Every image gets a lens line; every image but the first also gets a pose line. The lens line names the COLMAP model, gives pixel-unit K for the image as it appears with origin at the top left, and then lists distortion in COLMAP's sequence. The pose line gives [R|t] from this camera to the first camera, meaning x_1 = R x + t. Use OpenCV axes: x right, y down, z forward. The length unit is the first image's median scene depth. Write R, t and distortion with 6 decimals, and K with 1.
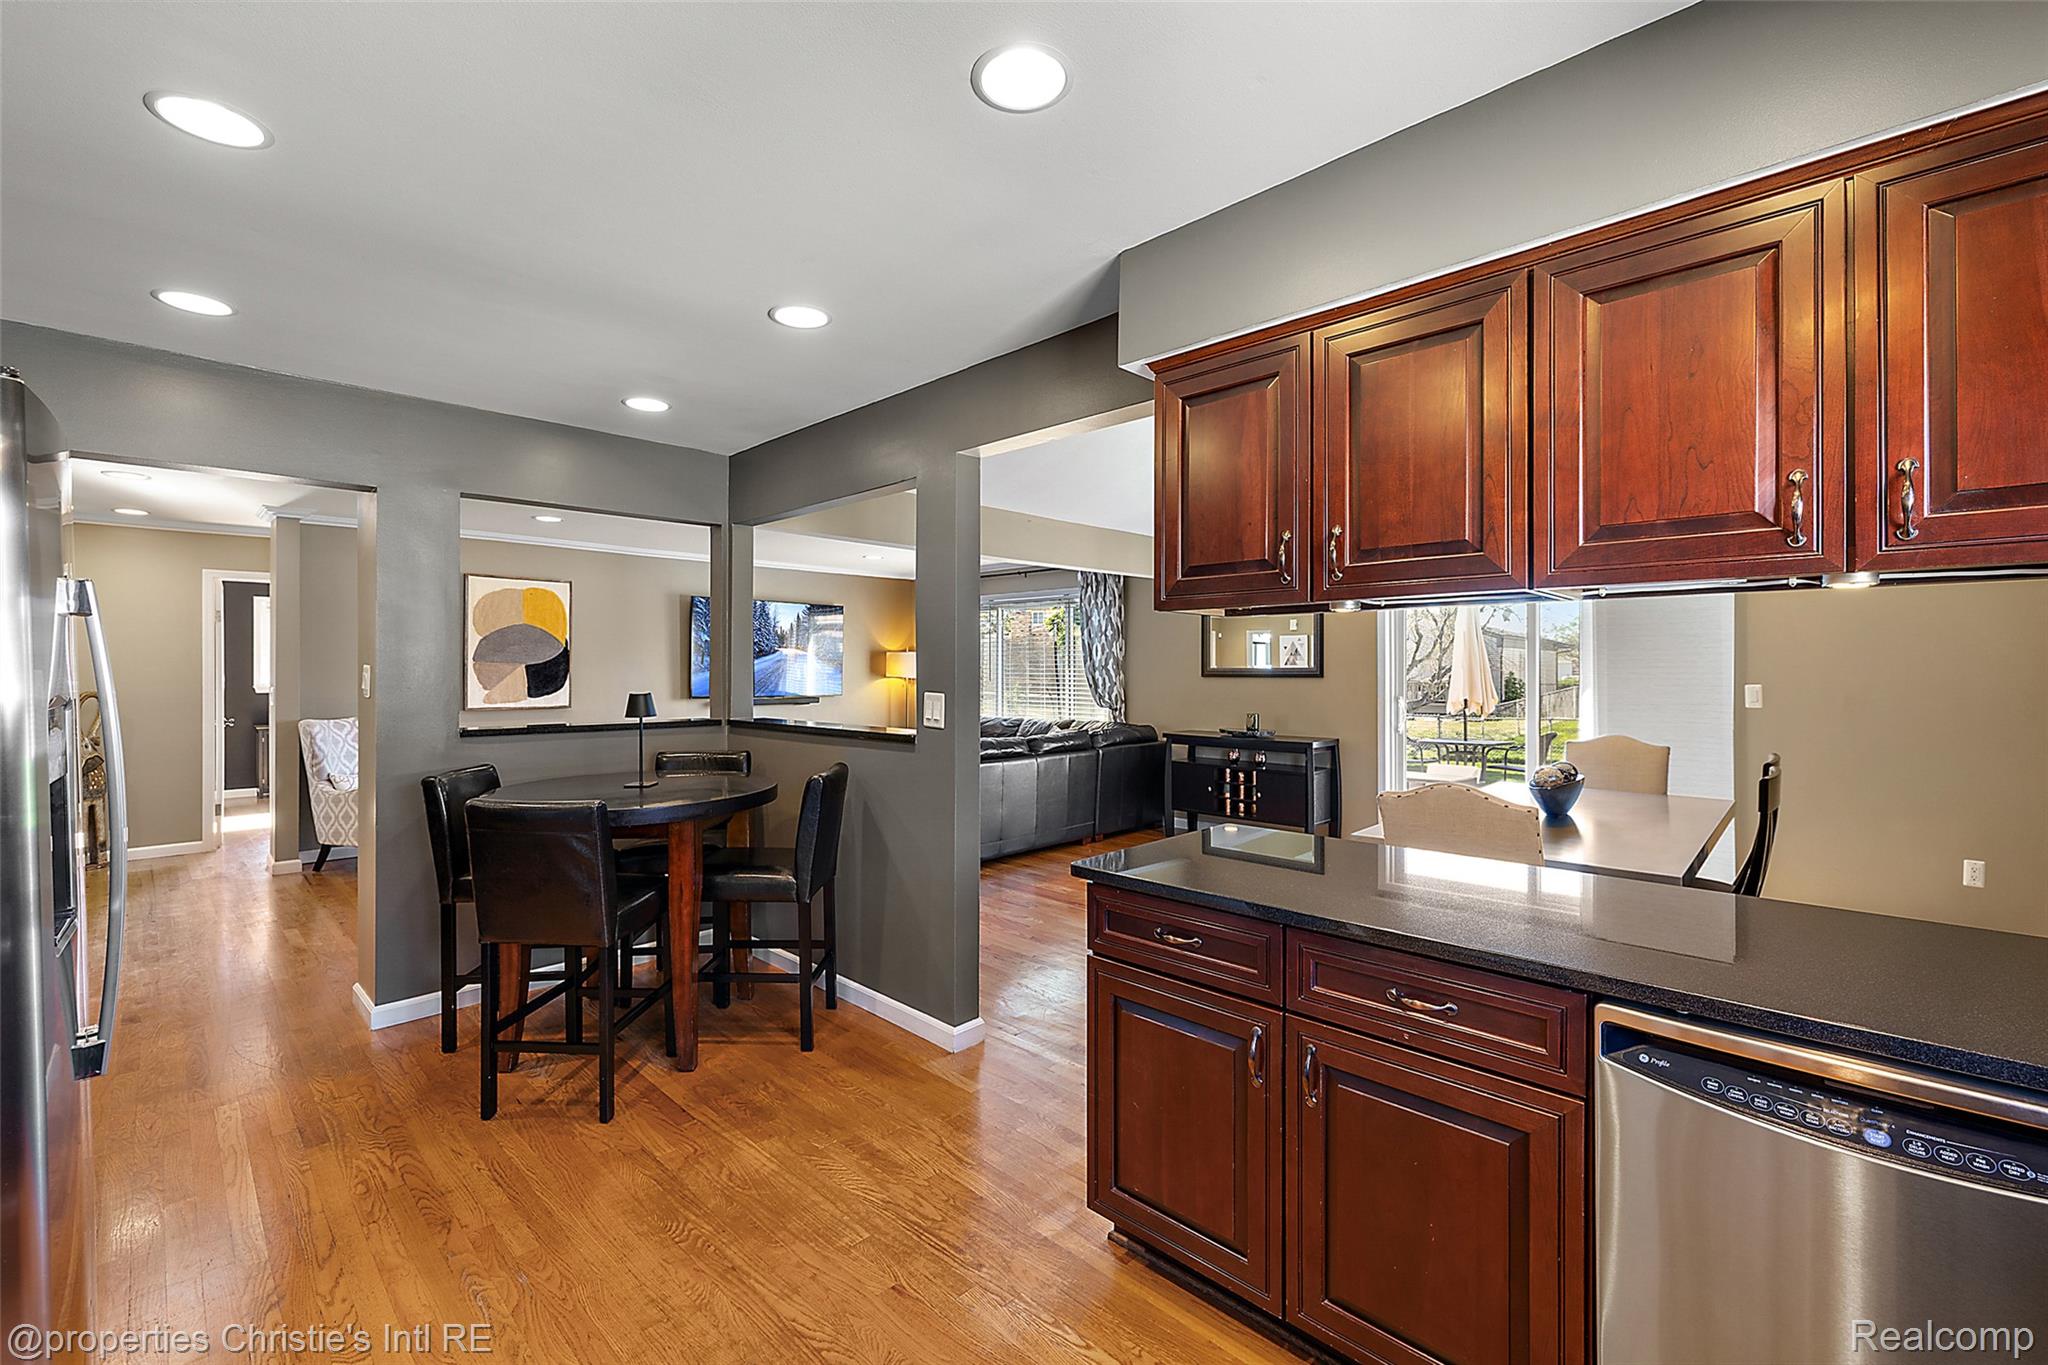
lens RADIAL K [[863.7, 0, 1023.4], [0, 863.7, 664.0], [0, 0, 1]] dist [-0.000663, 0.000211]
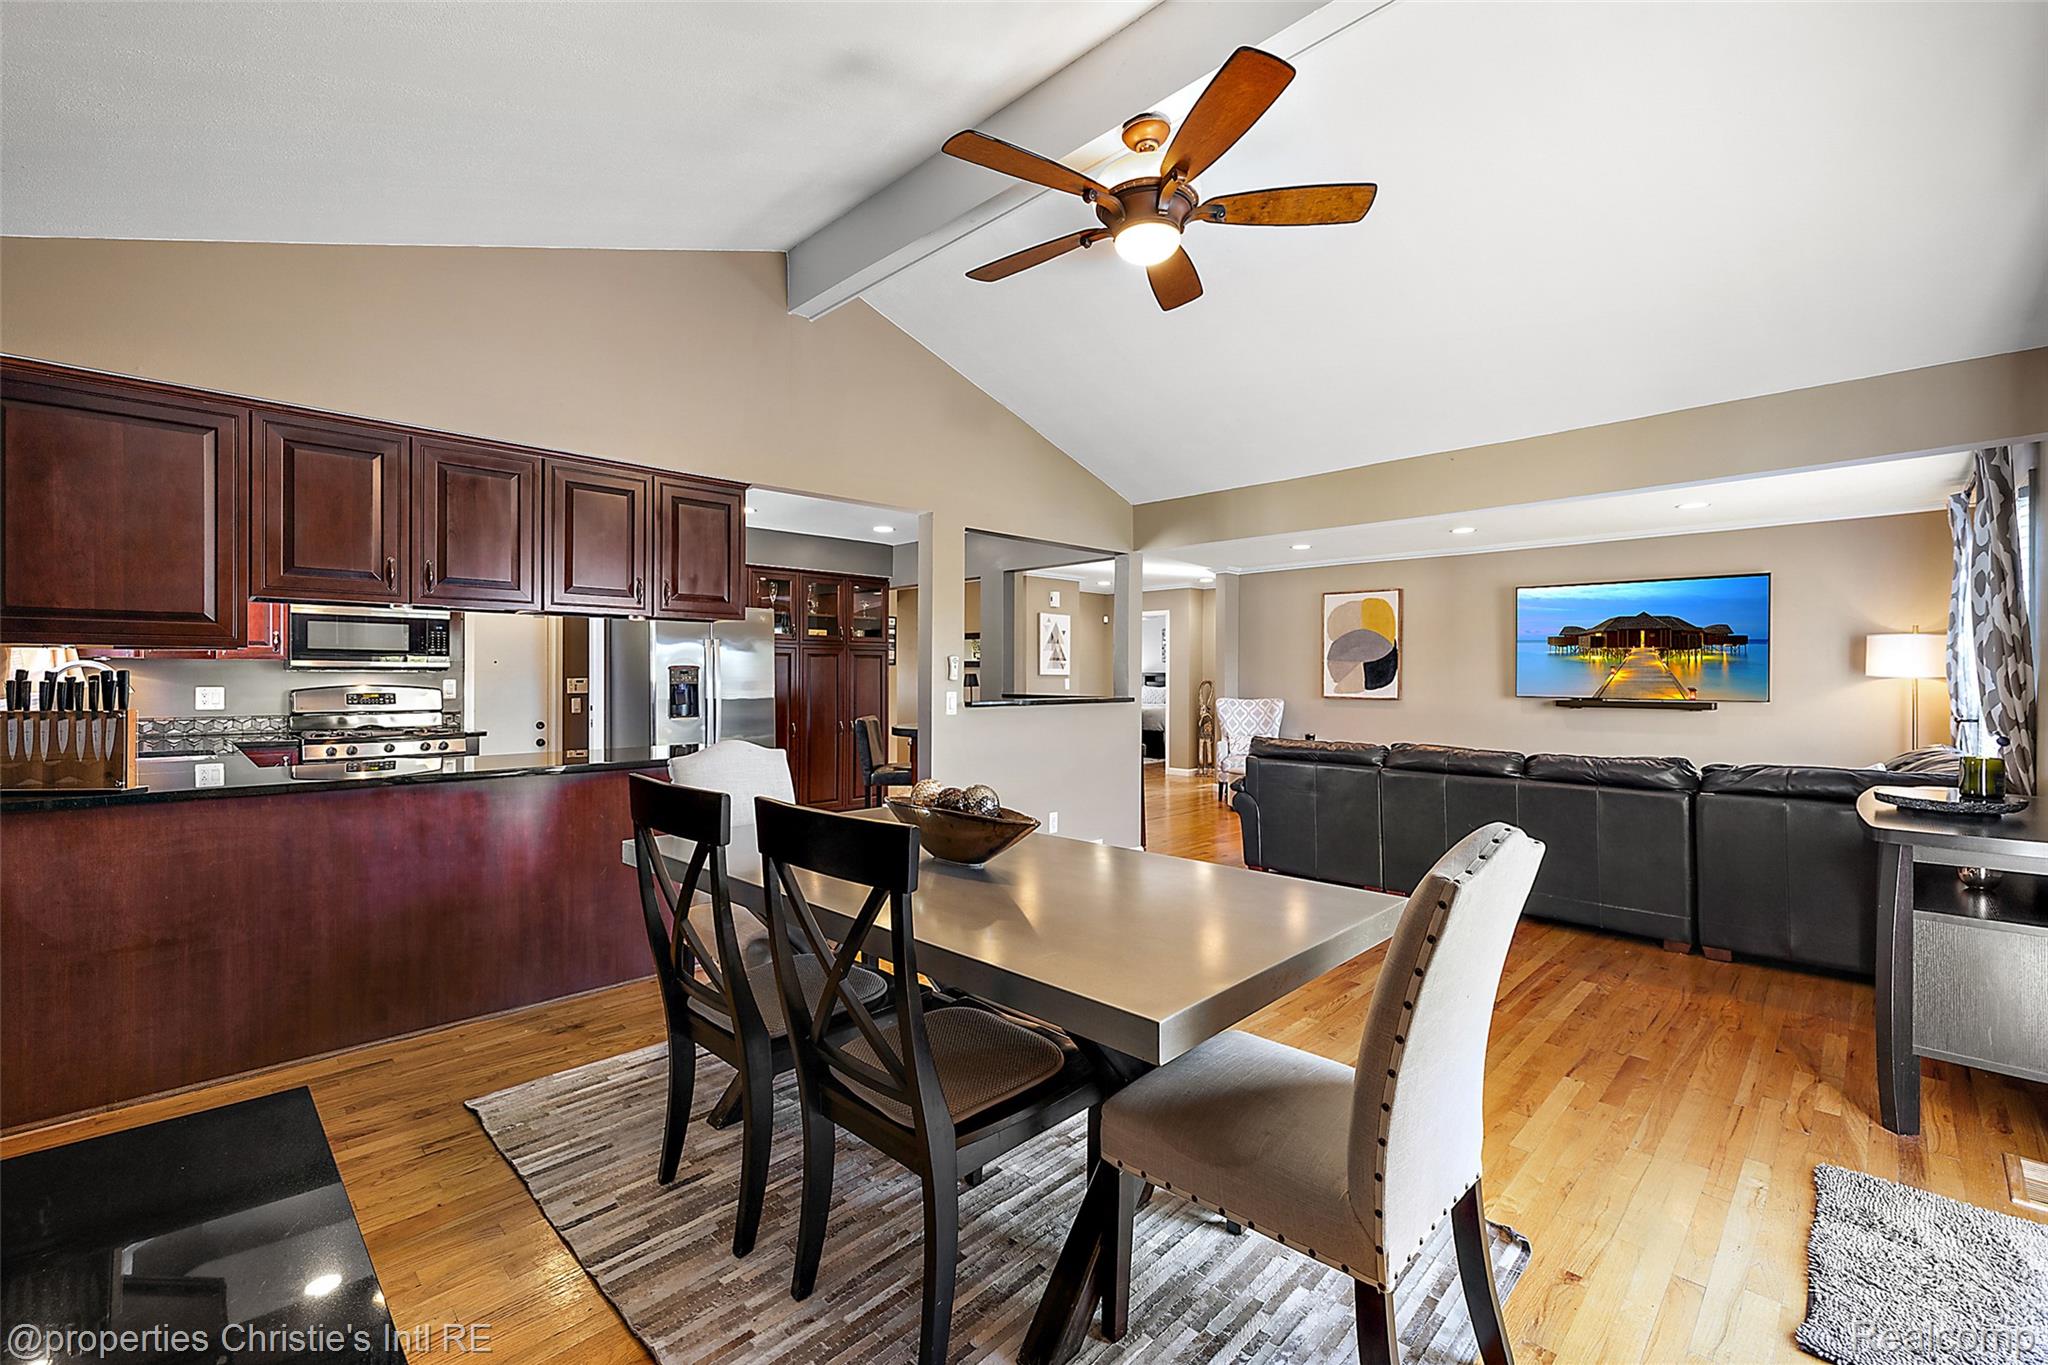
lens RADIAL K [[856.7, 0, 1025.5], [0, 856.7, 676.9], [0, 0, 1]] dist [-0.001593, -0.000484]
pose [[-0.003964, 0.000988, -0.999992, 0.713989], [0.002481, 0.999996, 0.000978, 0.021068], [0.999989, -0.002477, -0.003966, 0.601627]]
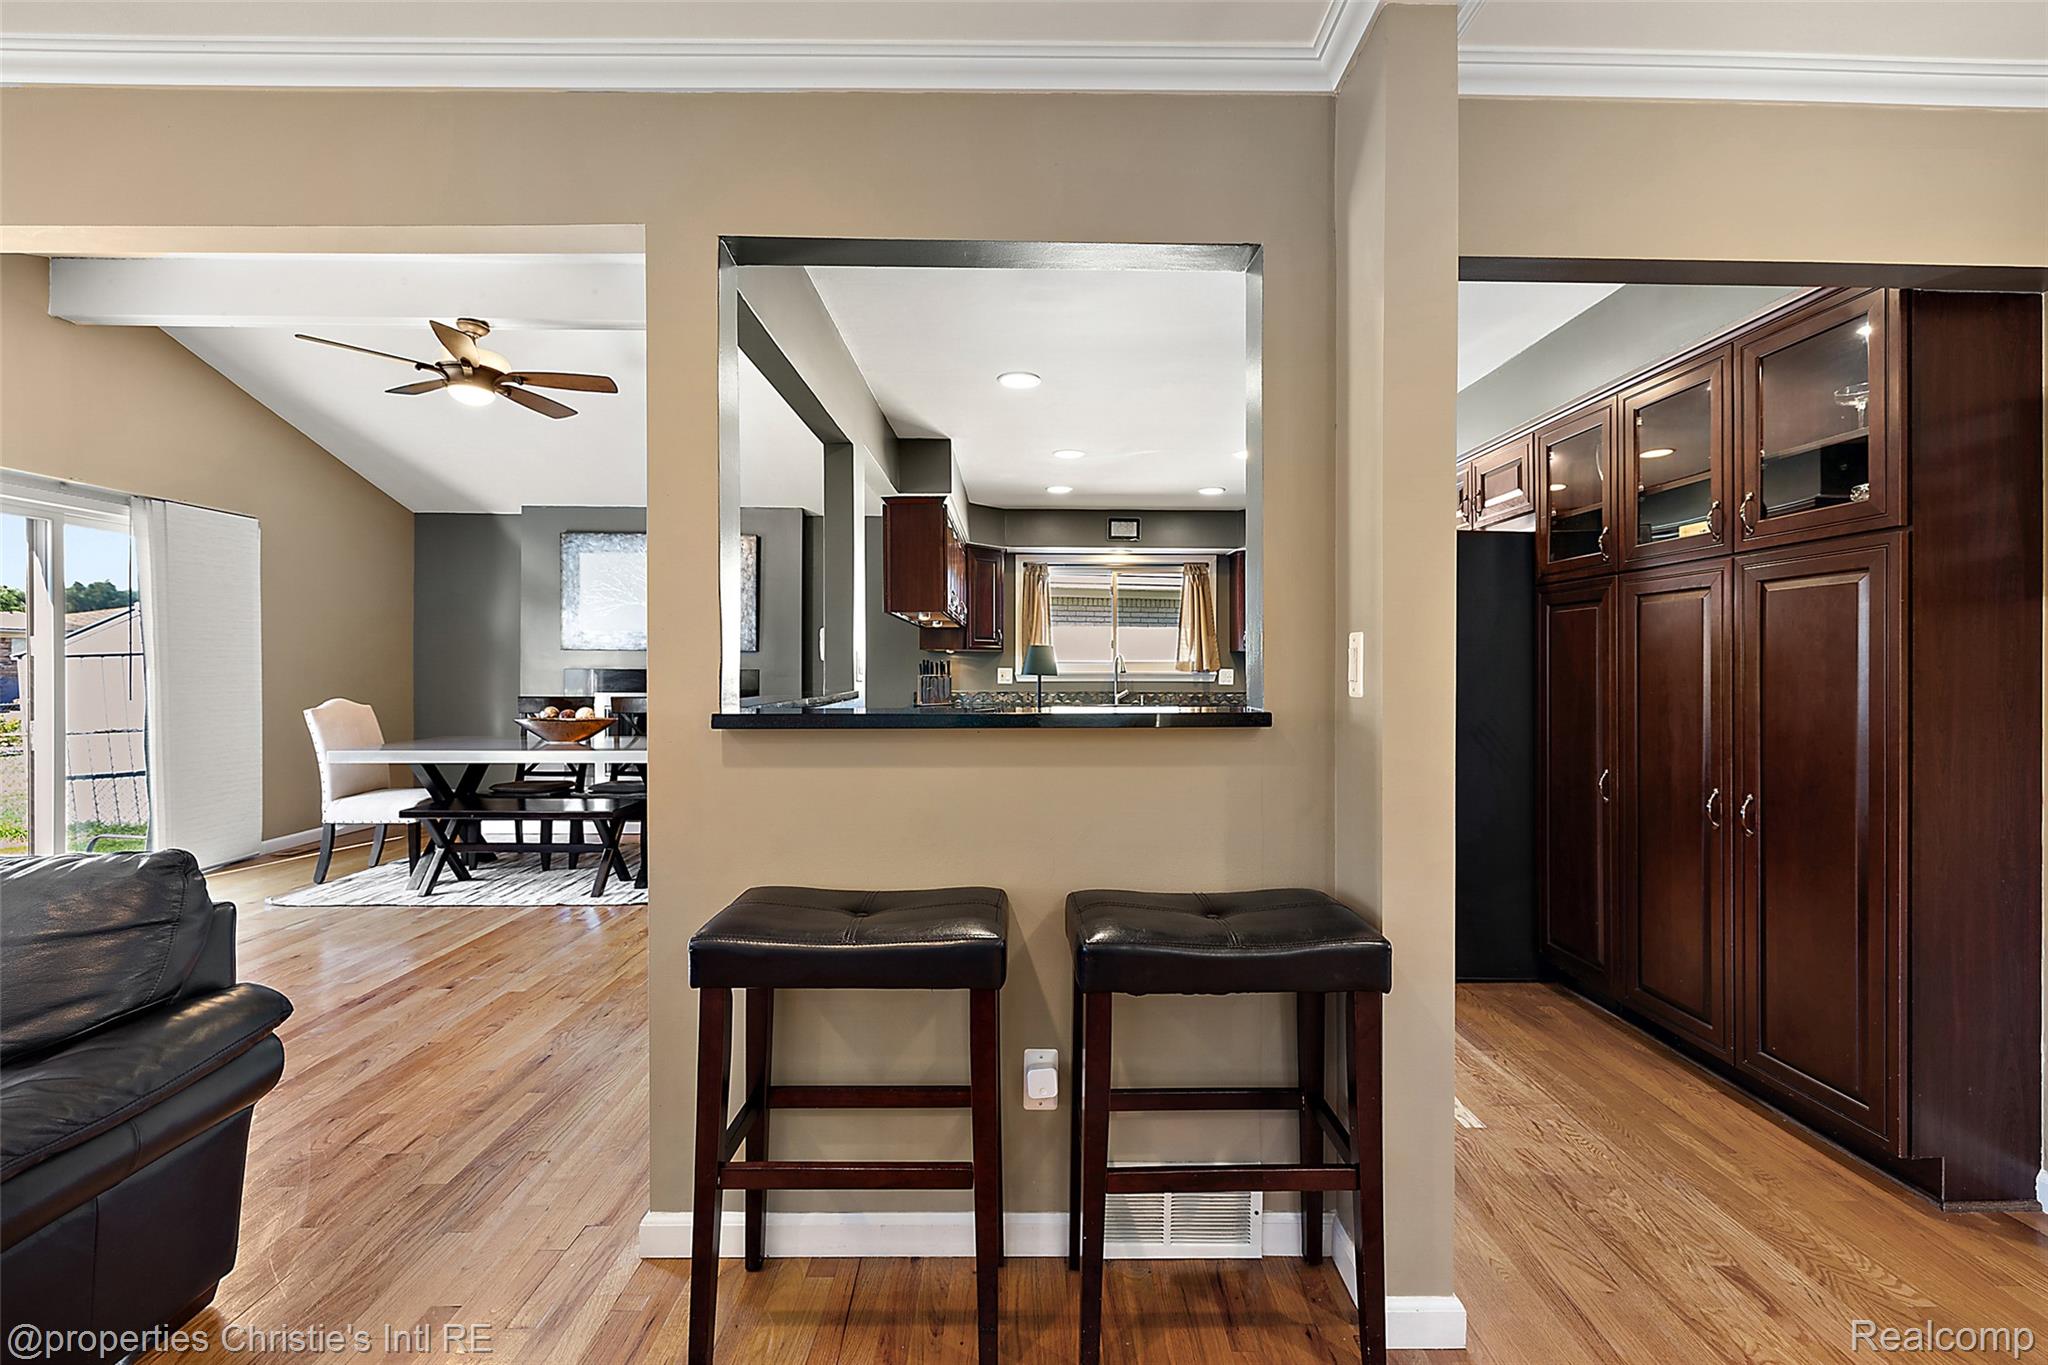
lens RADIAL K [[856.7, 0, 1025.5], [0, 856.7, 676.9], [0, 0, 1]] dist [-0.001593, -0.000484]
pose [[-0.707979, -0.006420, 0.706204, -0.538520], [-0.002607, 0.999976, 0.006477, 0.030182], [-0.706228, 0.002745, -0.707979, 0.840622]]
